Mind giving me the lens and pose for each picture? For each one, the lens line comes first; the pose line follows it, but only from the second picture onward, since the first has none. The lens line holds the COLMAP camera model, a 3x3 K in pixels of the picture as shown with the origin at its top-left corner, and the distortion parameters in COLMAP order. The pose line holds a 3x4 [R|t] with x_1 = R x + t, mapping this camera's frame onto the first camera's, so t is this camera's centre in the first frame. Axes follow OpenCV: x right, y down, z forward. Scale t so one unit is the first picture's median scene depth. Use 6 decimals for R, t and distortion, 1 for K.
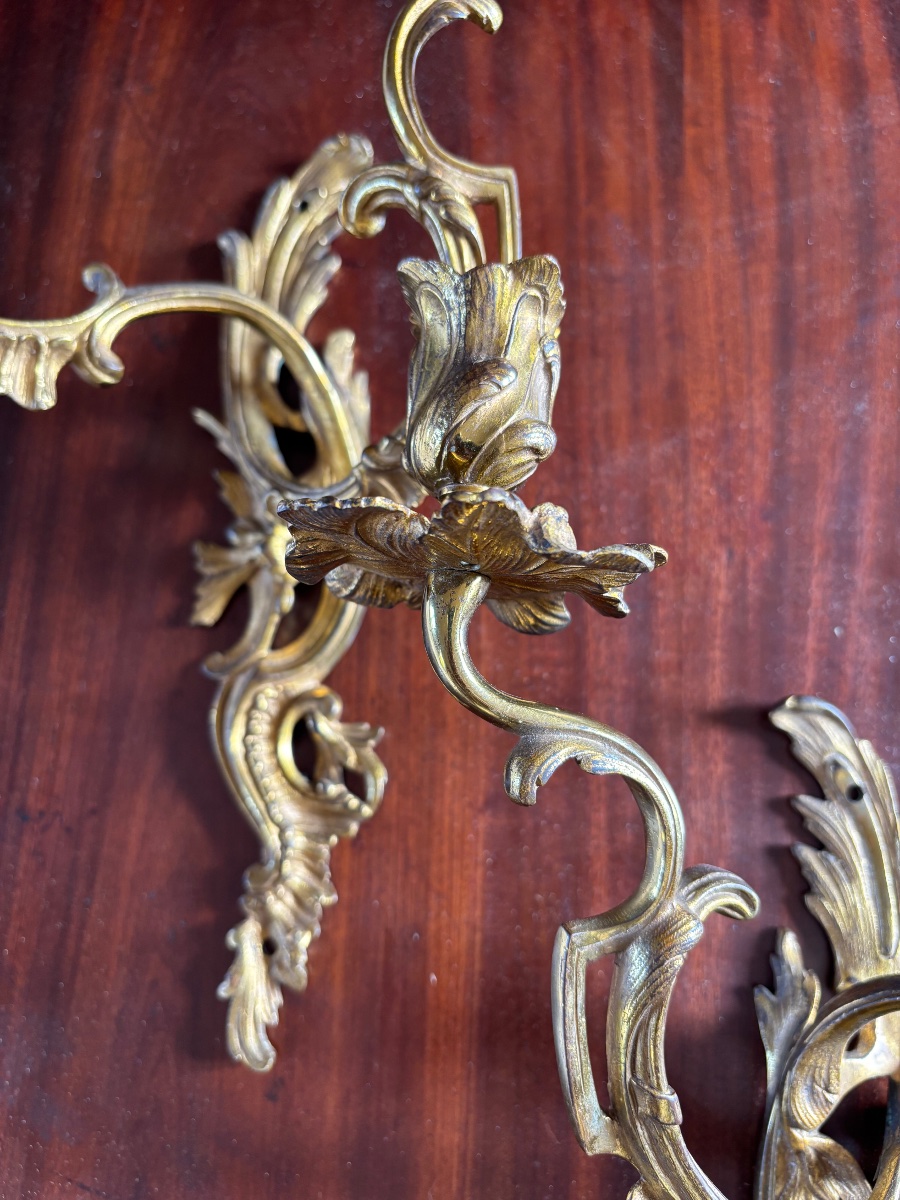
lens RADIAL K [[947.3, 0, 450.0], [0, 947.3, 600.0], [0, 0, 1]] dist [-0.026134, -0.007977]
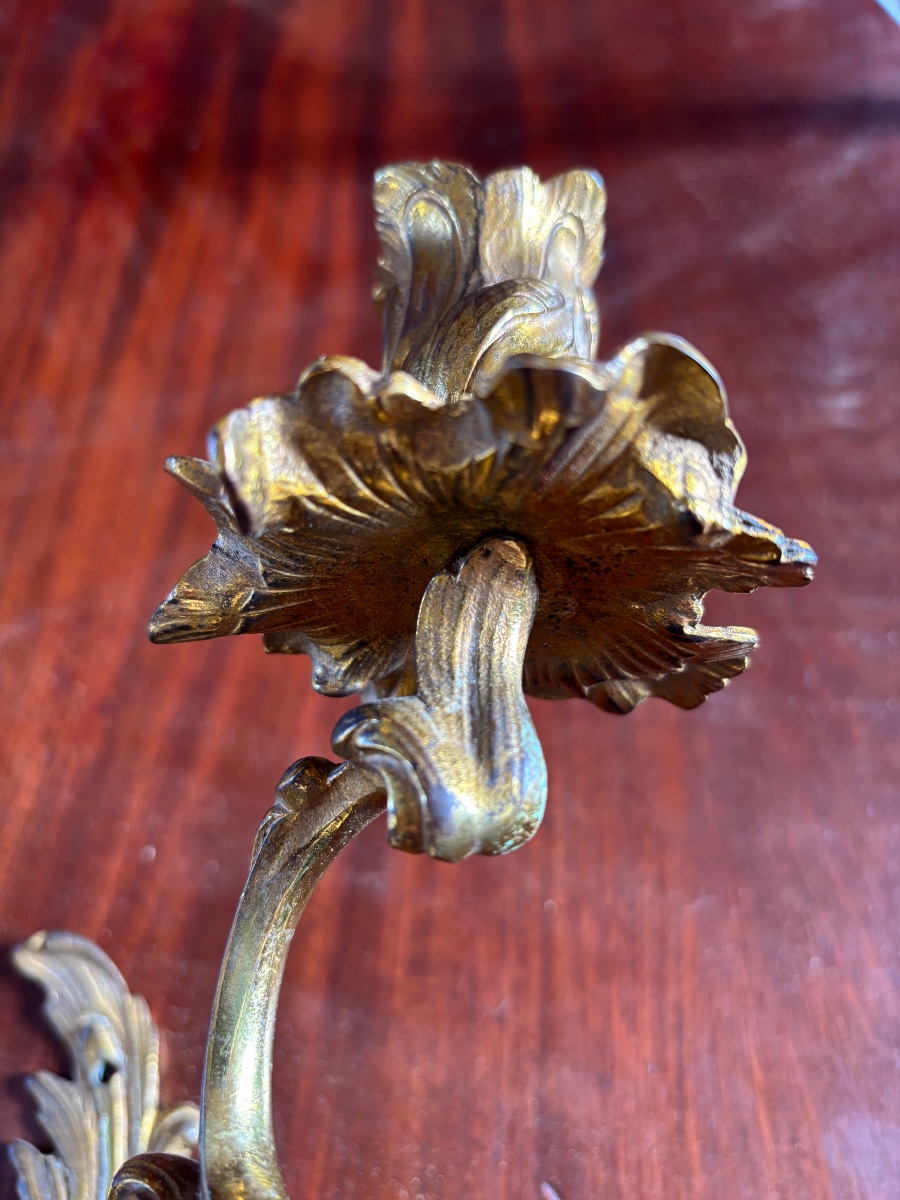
lens RADIAL K [[966.4, 0, 450.0], [0, 966.4, 600.0], [0, 0, 1]] dist [-0.011941, -0.004859]
pose [[0.999541, 0.030267, 0.001183, 0.676913], [-0.028544, 0.954264, -0.297598, 0.068138], [-0.010136, 0.297428, 0.954690, 0.163280]]
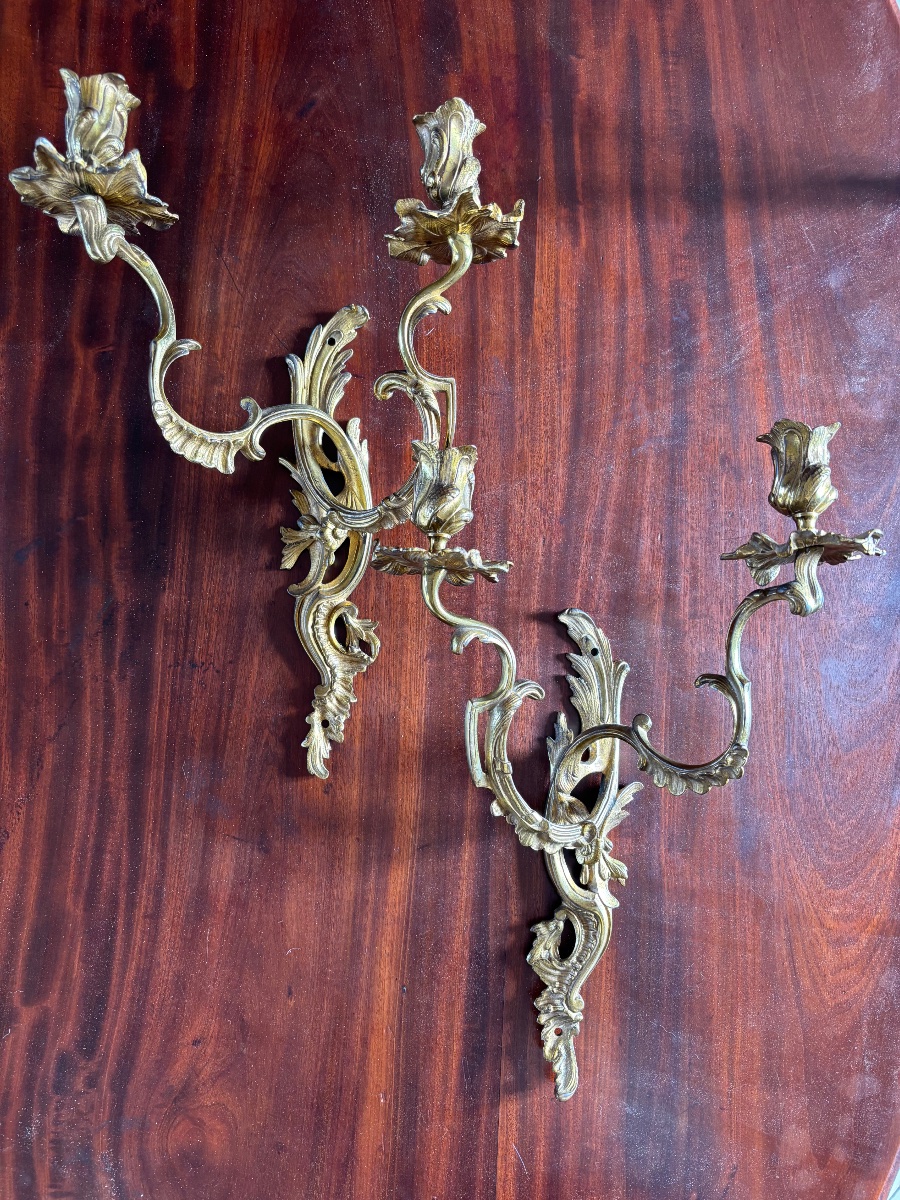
lens RADIAL K [[902.9, 0, 450.0], [0, 902.9, 600.0], [0, 0, 1]] dist [-0.004306, -0.005431]
pose [[0.988476, 0.007197, 0.151207, -0.221482], [-0.027167, 0.991086, 0.130425, -0.179042], [-0.148920, -0.133030, 0.979860, -0.988918]]
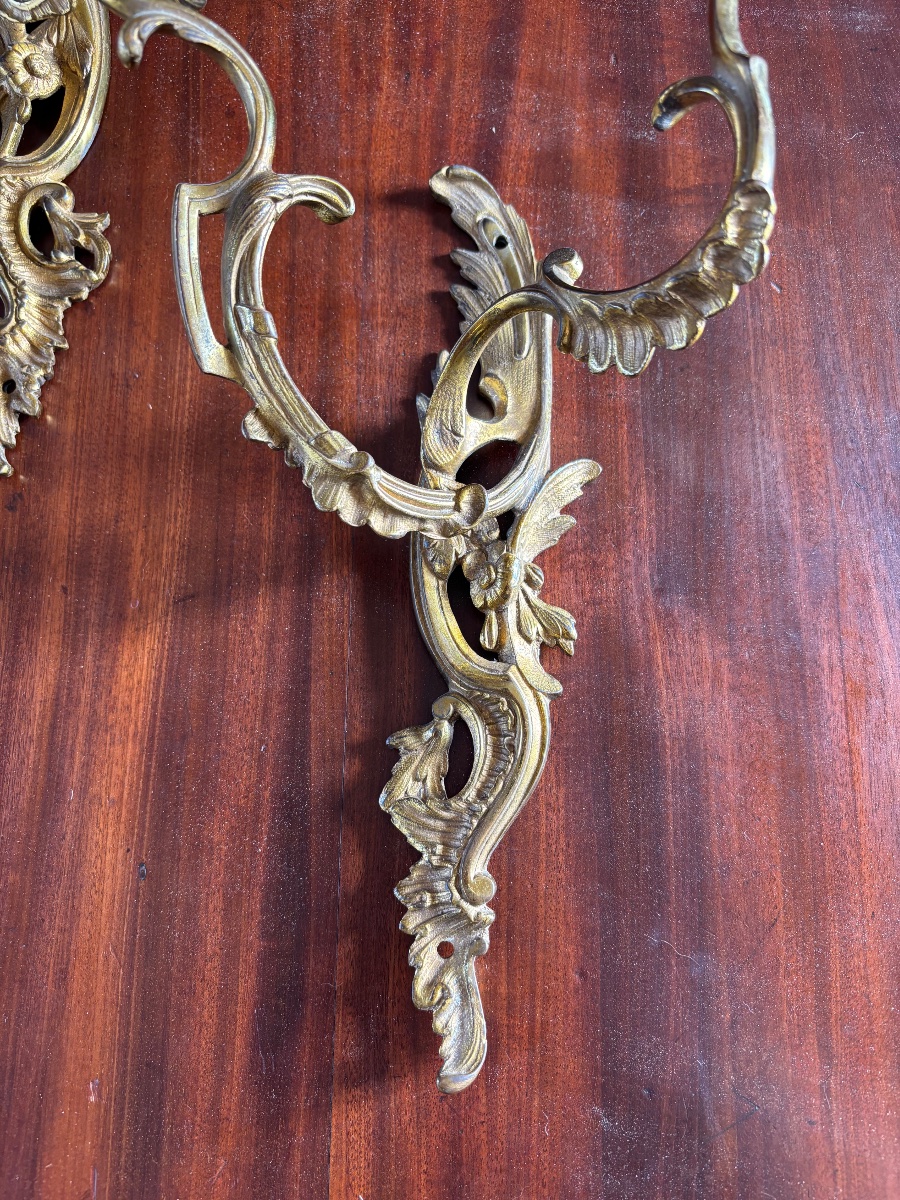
lens RADIAL K [[966.4, 0, 450.0], [0, 966.4, 600.0], [0, 0, 1]] dist [-0.011941, -0.004859]
pose [[0.998055, -0.027315, 0.056036, 0.280108], [0.026885, 0.999603, 0.008415, 0.638273], [-0.056244, -0.006892, 0.998393, -0.225031]]
